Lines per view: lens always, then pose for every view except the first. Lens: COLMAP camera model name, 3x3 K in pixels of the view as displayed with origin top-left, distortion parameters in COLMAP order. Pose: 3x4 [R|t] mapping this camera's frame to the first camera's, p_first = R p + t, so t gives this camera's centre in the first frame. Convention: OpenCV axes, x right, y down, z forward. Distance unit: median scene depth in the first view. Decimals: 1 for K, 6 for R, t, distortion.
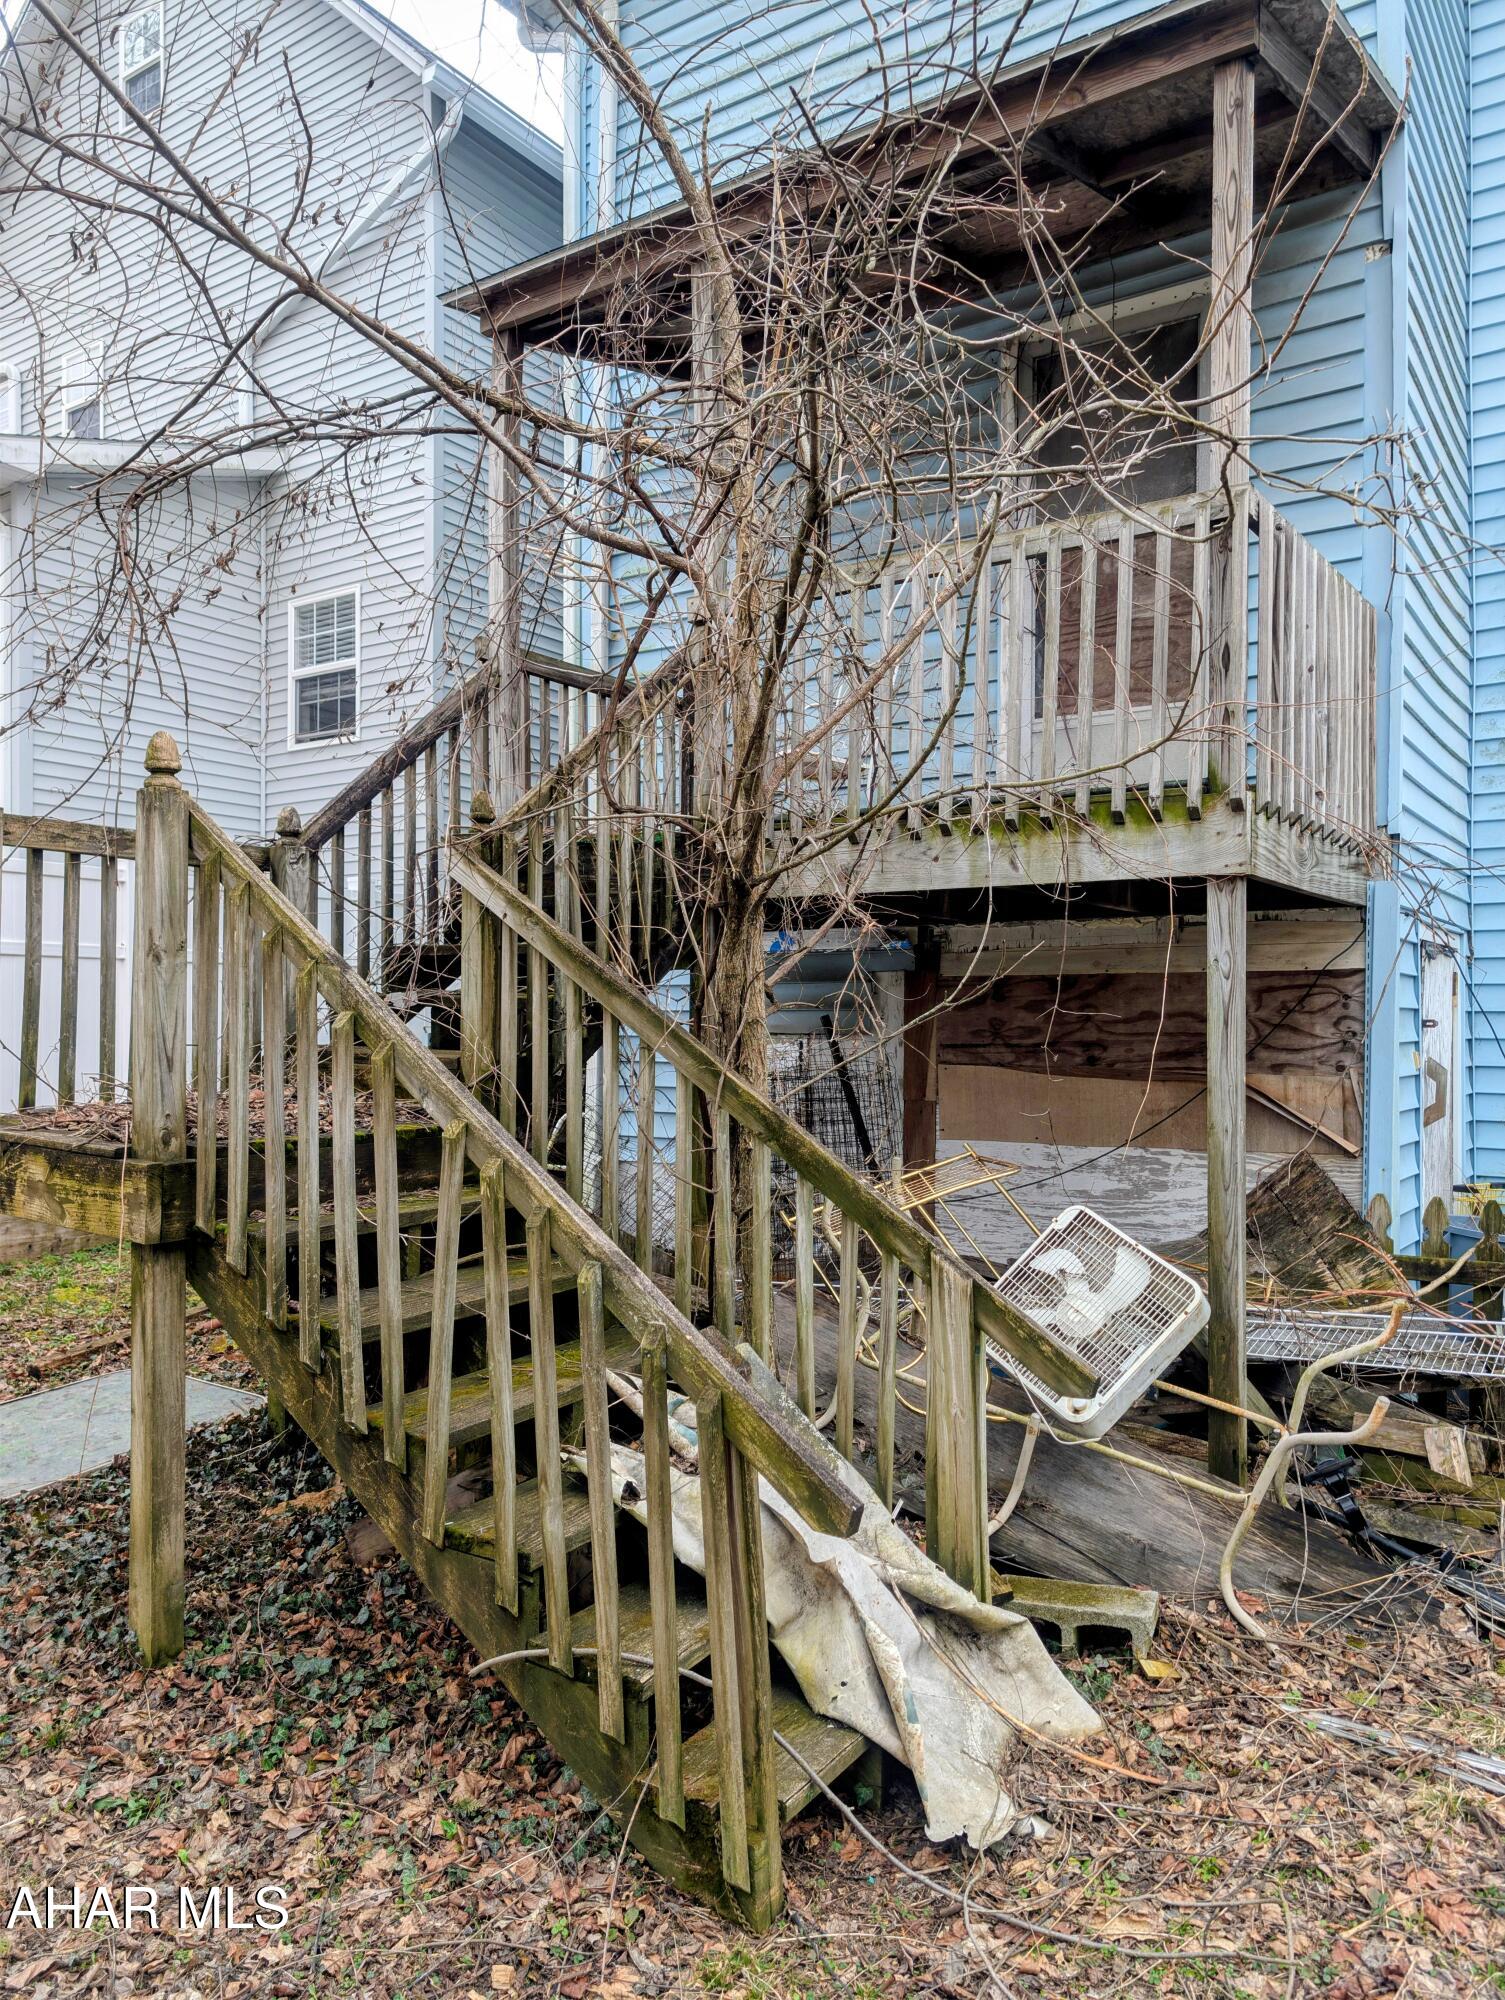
lens RADIAL K [[1433.4, 0, 765.5], [0, 1433.4, 1004.2], [0, 0, 1]] dist [0.015069, 0.001771]
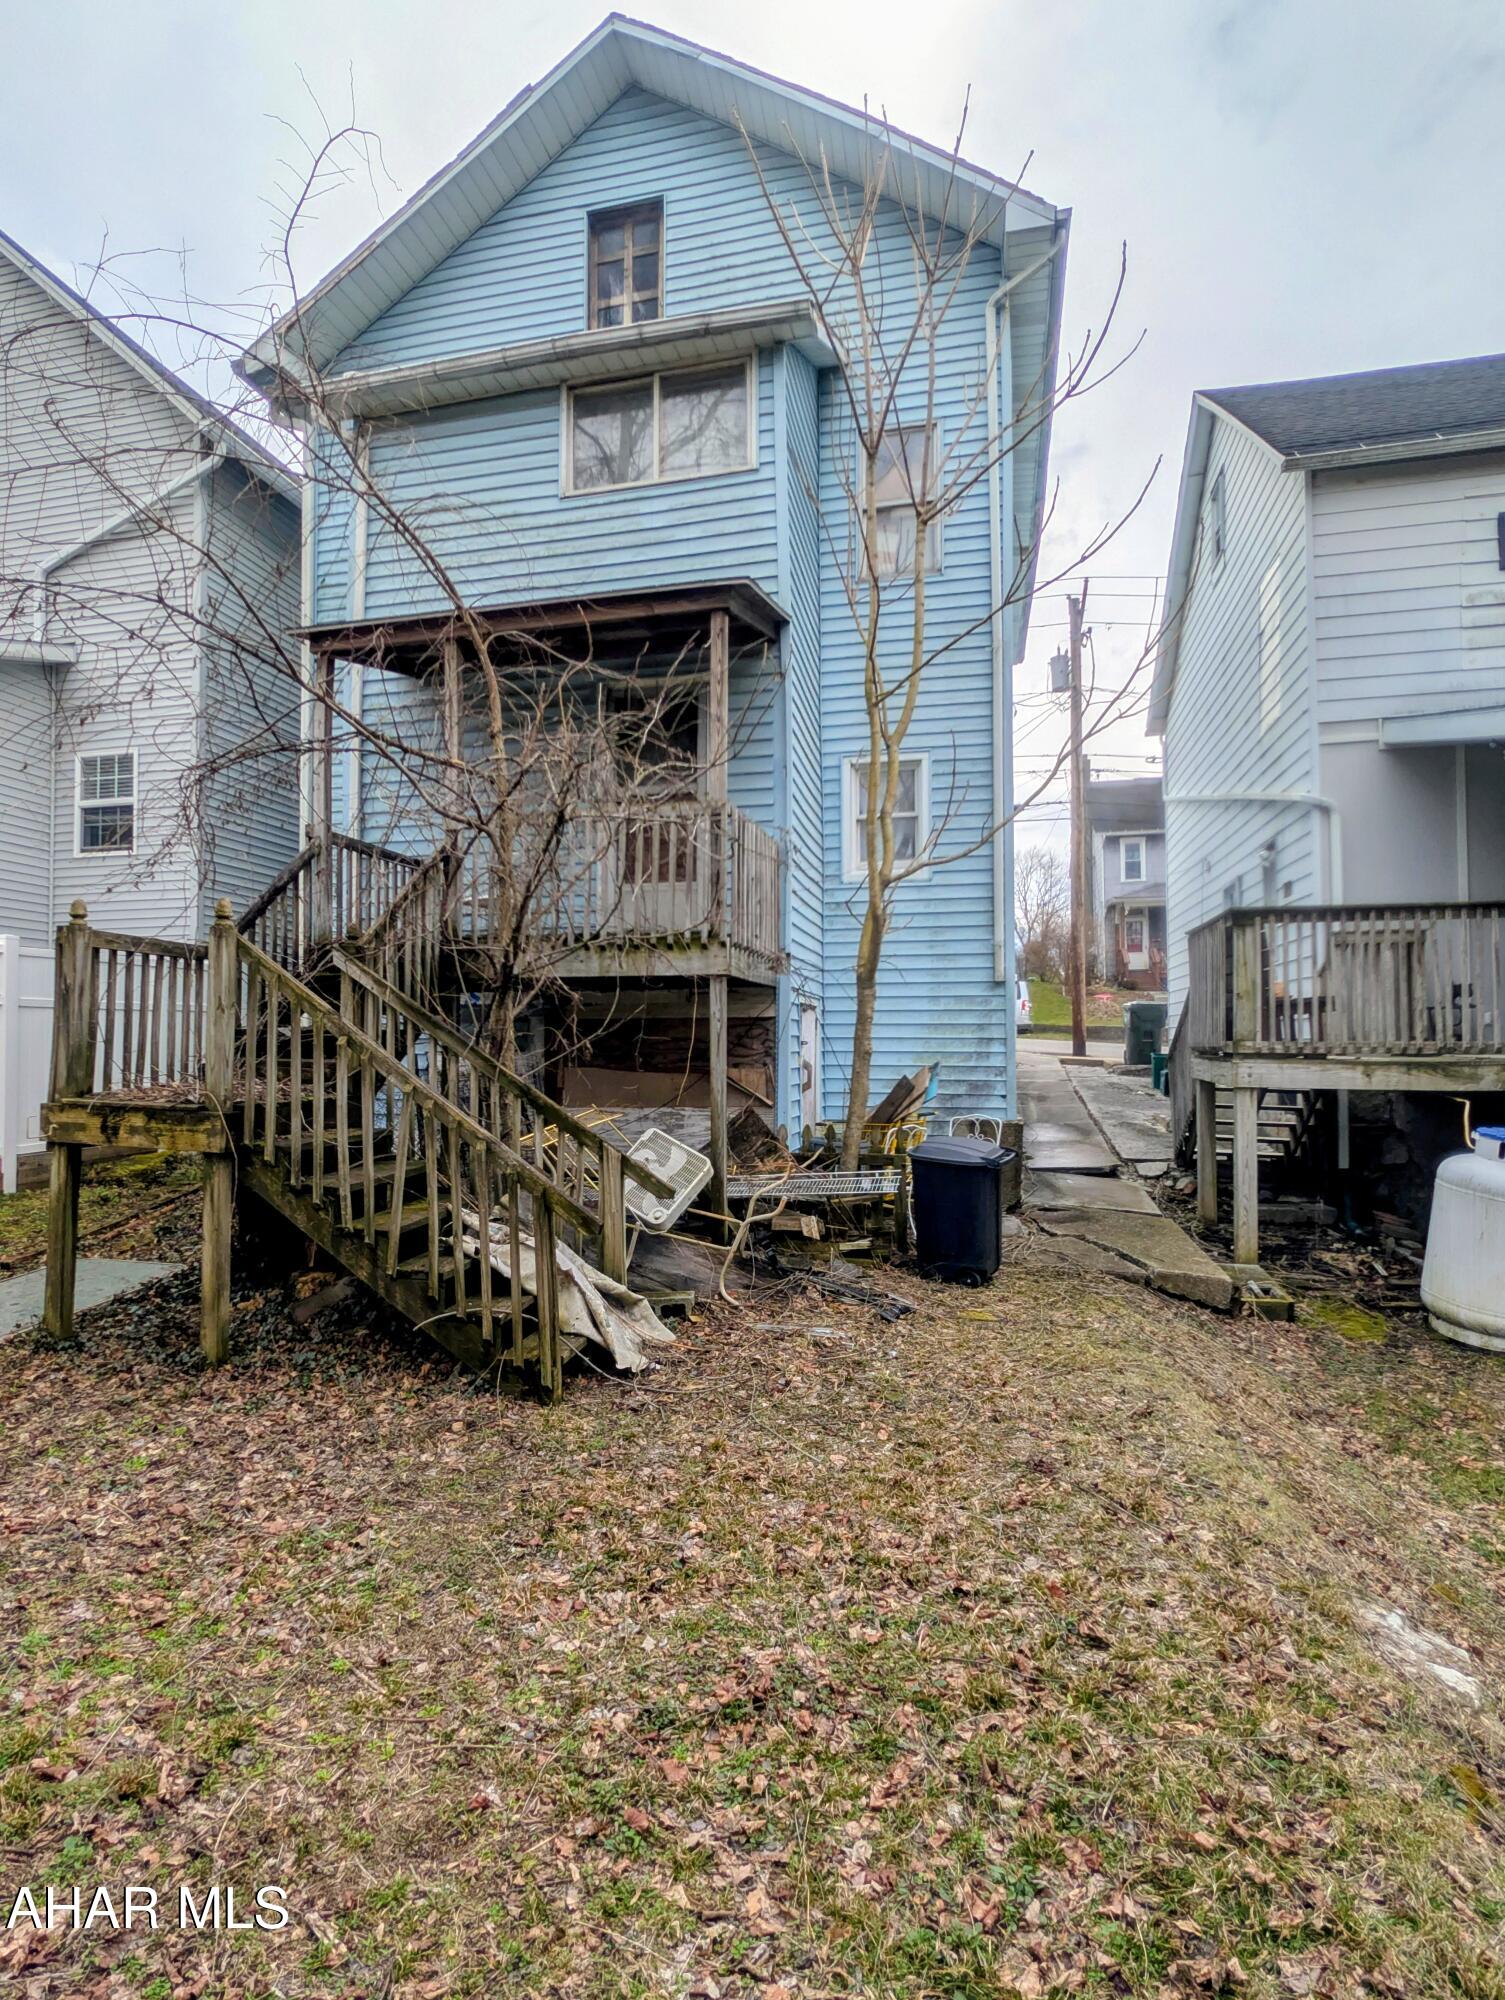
lens RADIAL K [[1017.0, 0, 744.3], [0, 1017.0, 1002.9], [0, 0, 1]] dist [-0.002037, -0.000132]
pose [[0.932613, 0.009886, 0.360742, -0.230759], [0.002000, 0.999468, -0.032560, 0.004120], [-0.360872, 0.031087, 0.932097, -0.525650]]
